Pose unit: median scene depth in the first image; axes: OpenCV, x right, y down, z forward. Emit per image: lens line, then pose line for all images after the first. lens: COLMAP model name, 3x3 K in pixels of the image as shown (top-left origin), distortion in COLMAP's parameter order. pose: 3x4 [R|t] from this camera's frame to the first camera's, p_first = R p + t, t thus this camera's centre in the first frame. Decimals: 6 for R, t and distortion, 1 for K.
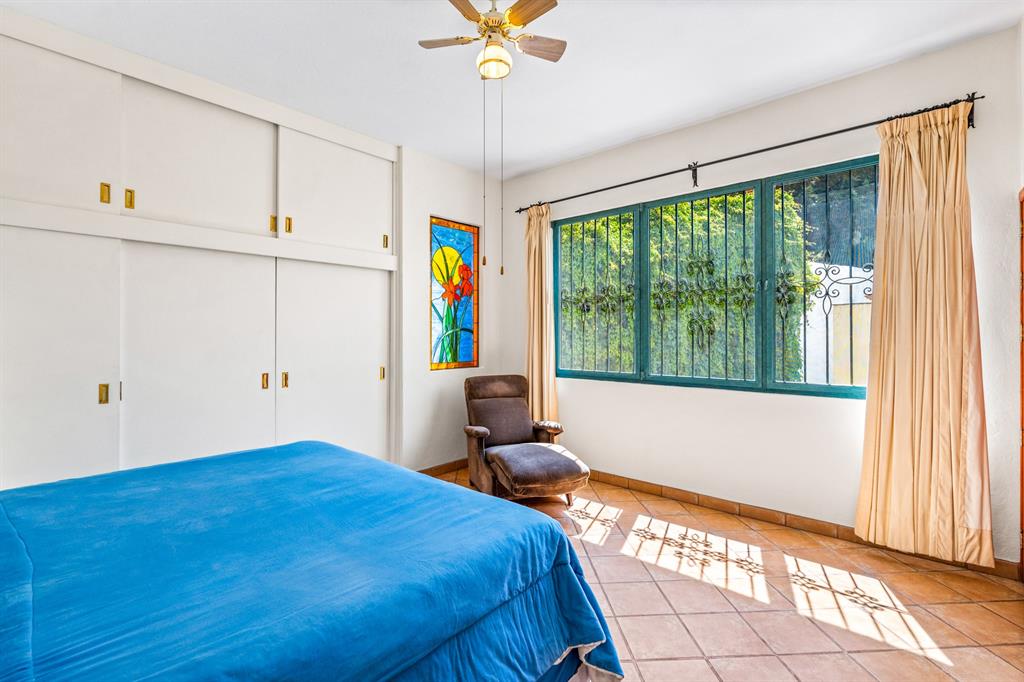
lens RADIAL K [[465.8, 0, 510.2], [0, 465.8, 337.1], [0, 0, 1]] dist [-0.011274, 0.001124]
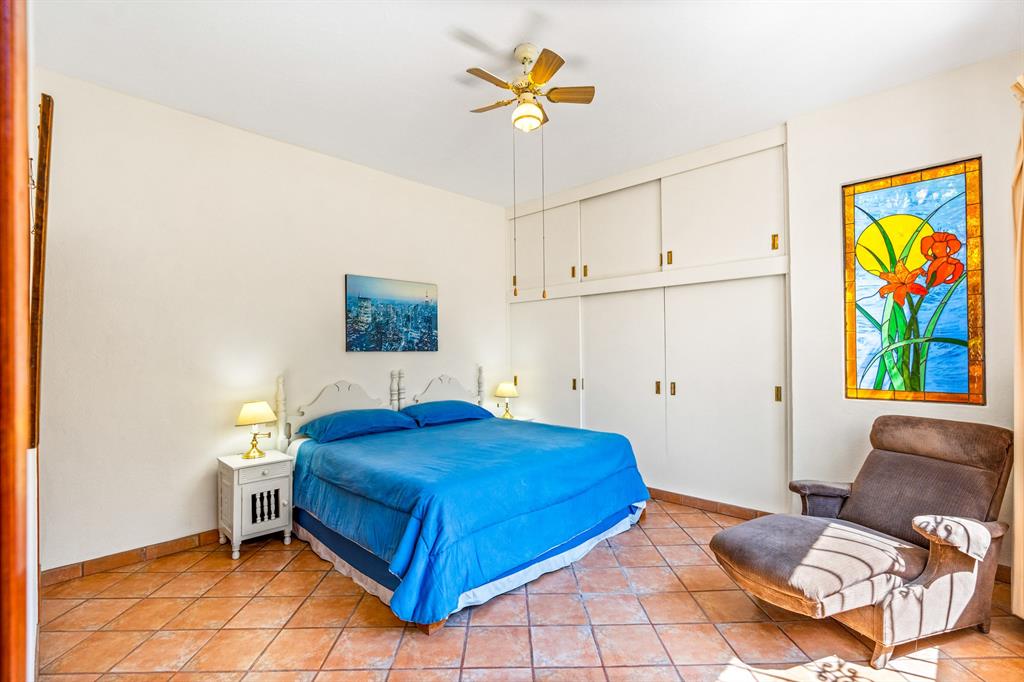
lens RADIAL K [[465.8, 0, 514.5], [0, 465.8, 350.6], [0, 0, 1]] dist [-0.011274, 0.001124]
pose [[-0.033286, -0.004368, -0.999436, 0.725601], [0.001698, 0.999989, -0.004427, -0.000303], [0.999444, -0.001844, -0.033278, 0.649379]]
